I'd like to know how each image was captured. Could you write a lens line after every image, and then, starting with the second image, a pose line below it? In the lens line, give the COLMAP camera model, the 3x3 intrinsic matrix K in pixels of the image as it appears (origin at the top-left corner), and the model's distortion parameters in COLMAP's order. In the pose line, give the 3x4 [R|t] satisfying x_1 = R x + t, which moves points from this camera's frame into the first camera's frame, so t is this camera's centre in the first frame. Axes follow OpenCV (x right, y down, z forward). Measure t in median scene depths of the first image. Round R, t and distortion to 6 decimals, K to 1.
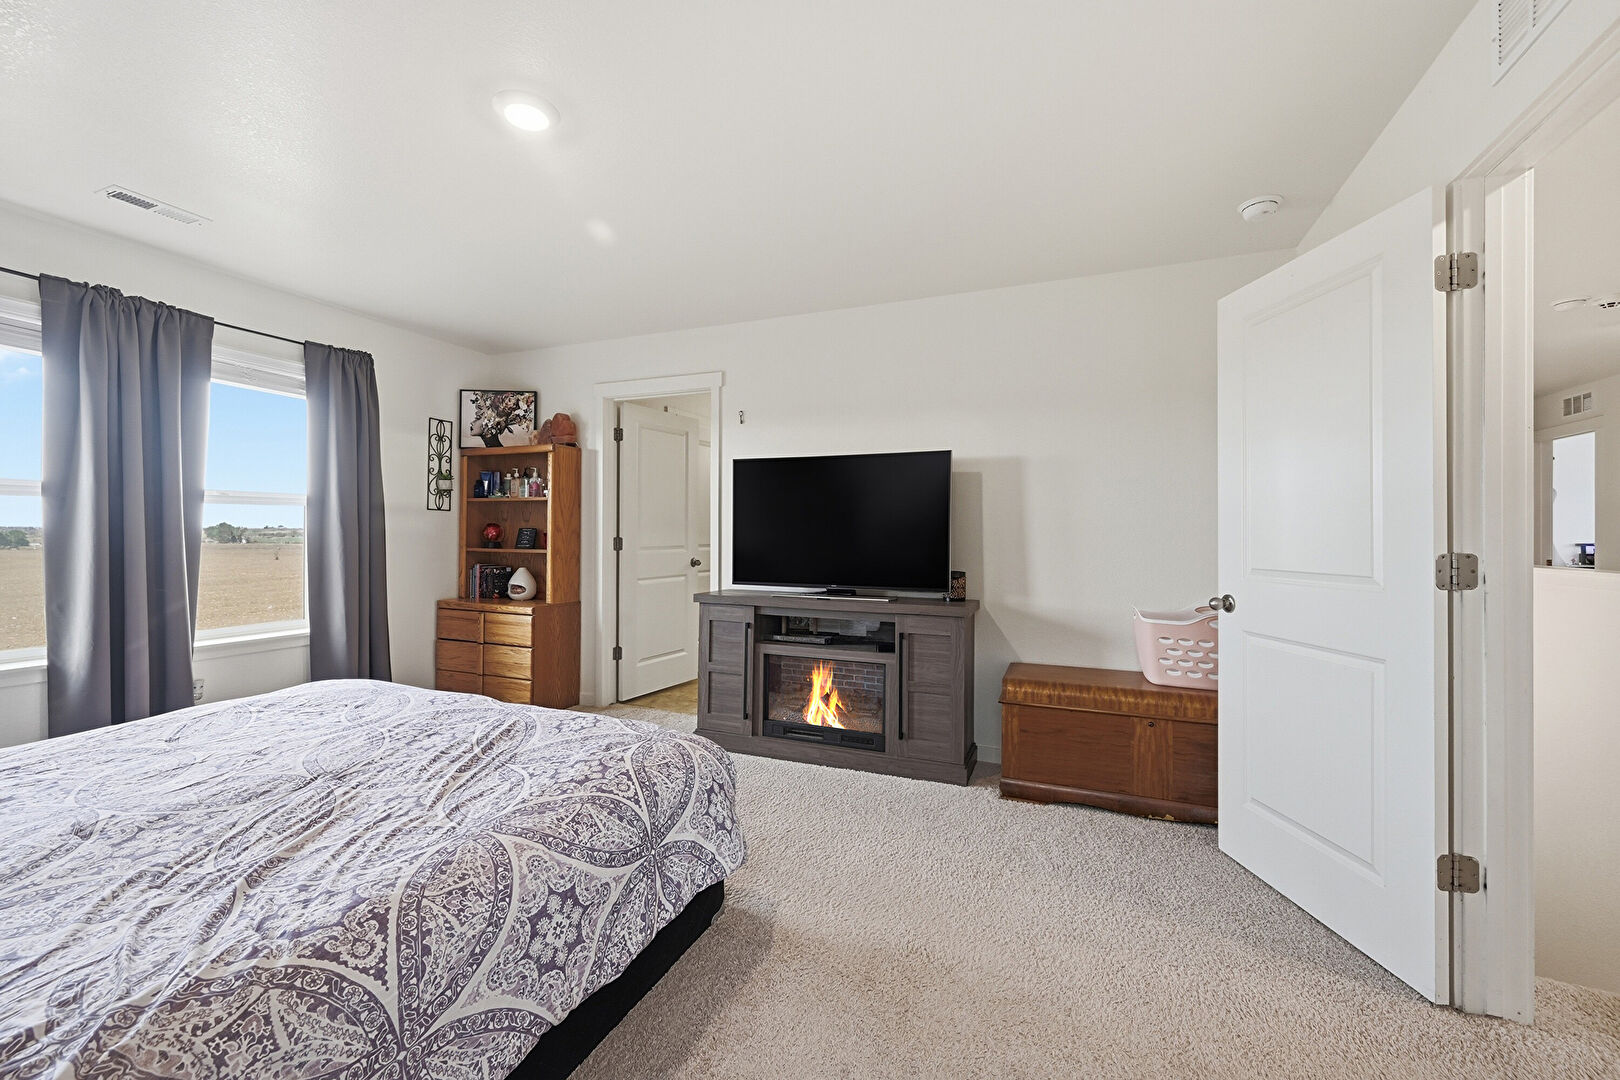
lens RADIAL K [[650.6, 0, 806.0], [0, 650.6, 524.1], [0, 0, 1]] dist [0.000870, -0.000015]
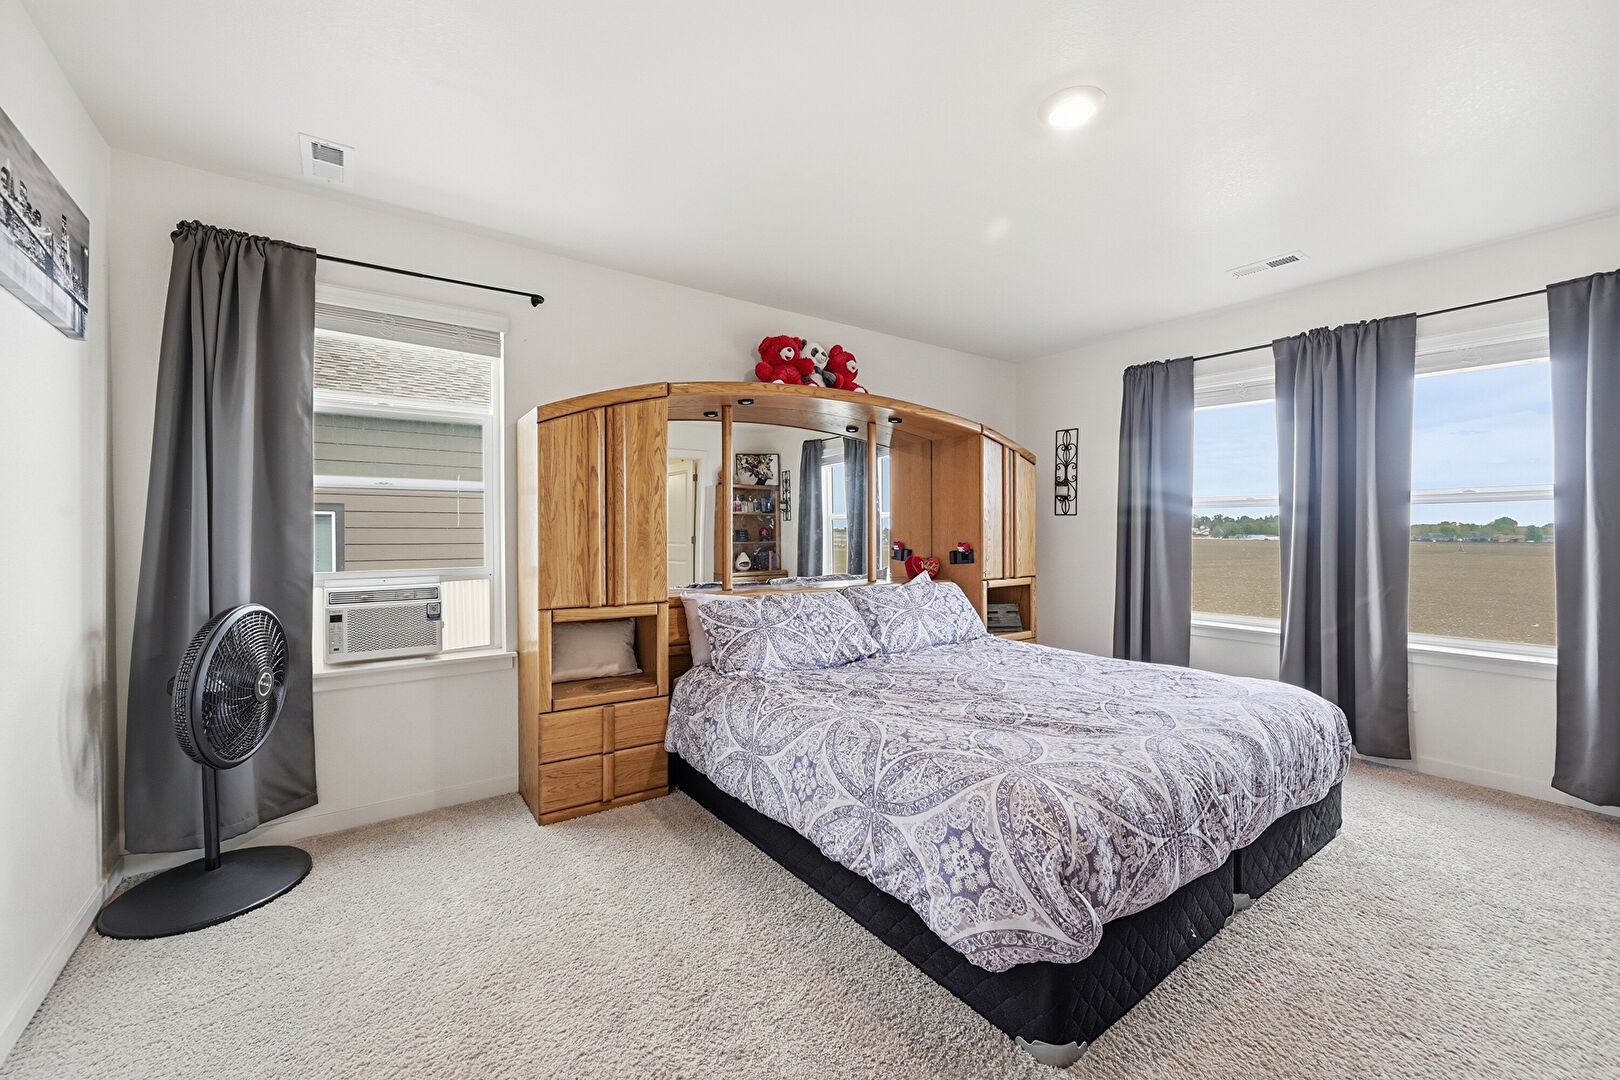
lens RADIAL K [[643.8, 0, 808.9], [0, 643.8, 534.9], [0, 0, 1]] dist [-0.000181, -0.000012]
pose [[-0.513370, 0.000911, -0.858167, 0.351524], [0.007501, 0.999966, -0.003425, 0.010599], [0.858134, -0.008196, -0.513360, 0.660806]]
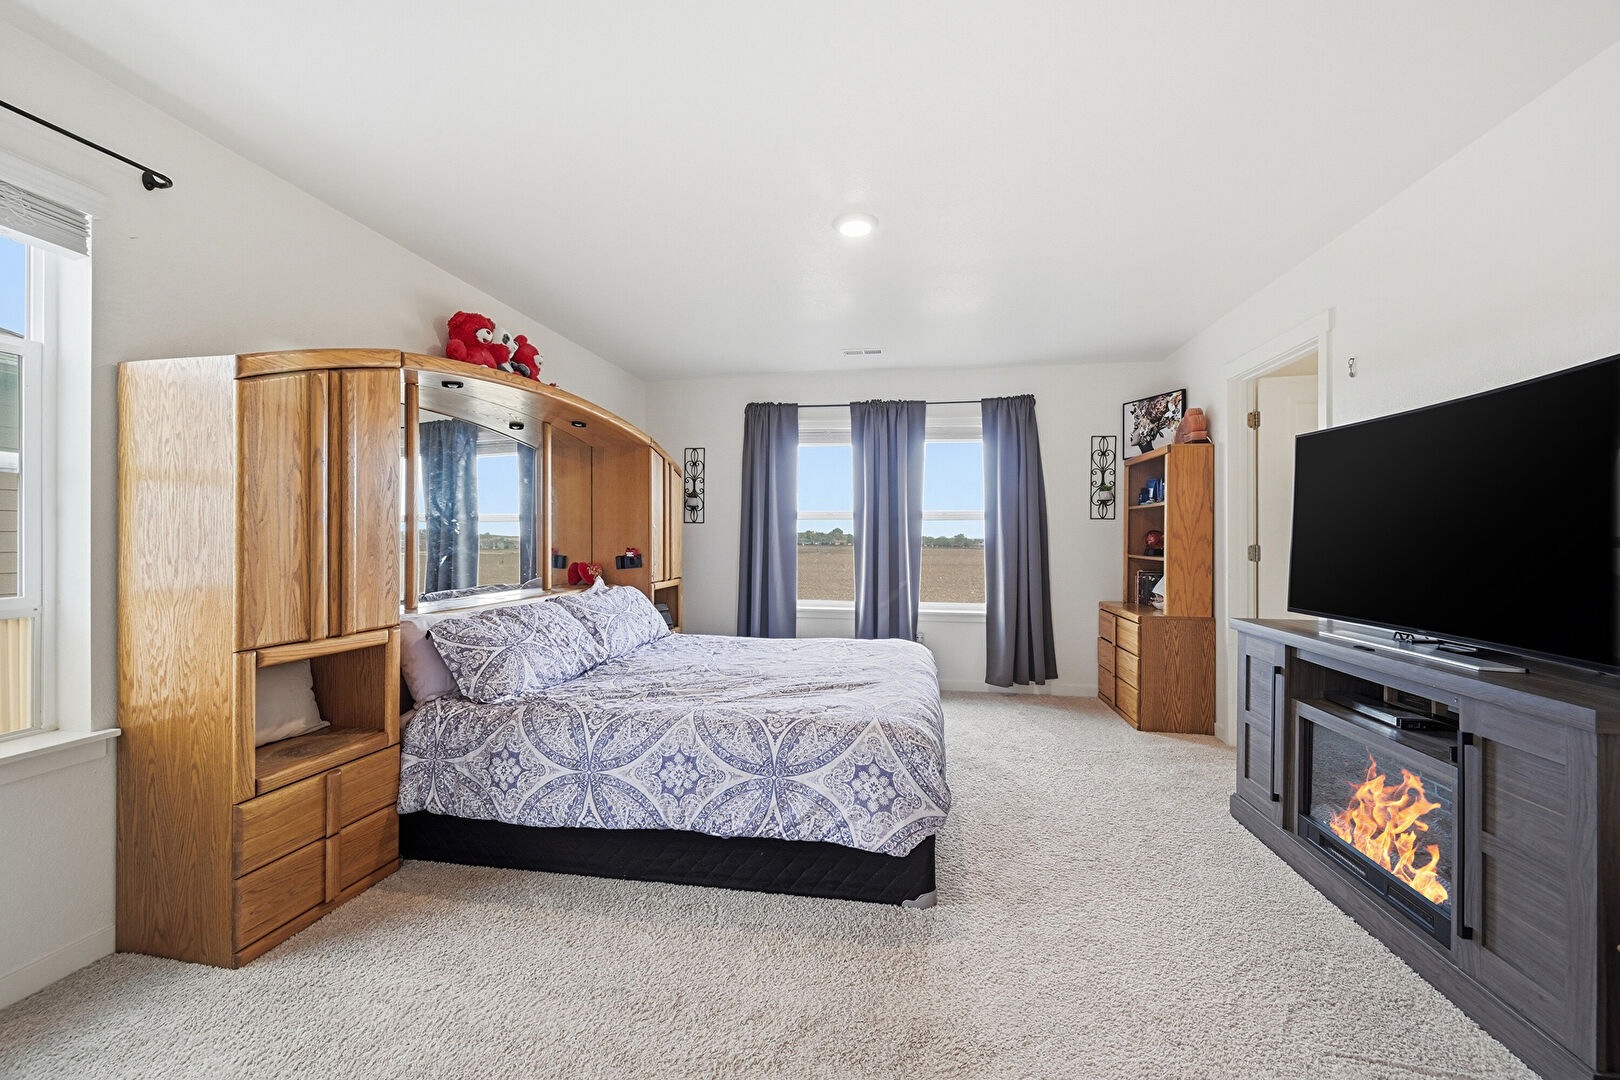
lens RADIAL K [[643.8, 0, 808.9], [0, 643.8, 534.9], [0, 0, 1]] dist [-0.000181, -0.000012]
pose [[0.236682, -0.007331, -0.971559, 0.471272], [0.010074, 0.999936, -0.005091, 0.007317], [0.971535, -0.008582, 0.236741, 0.338591]]
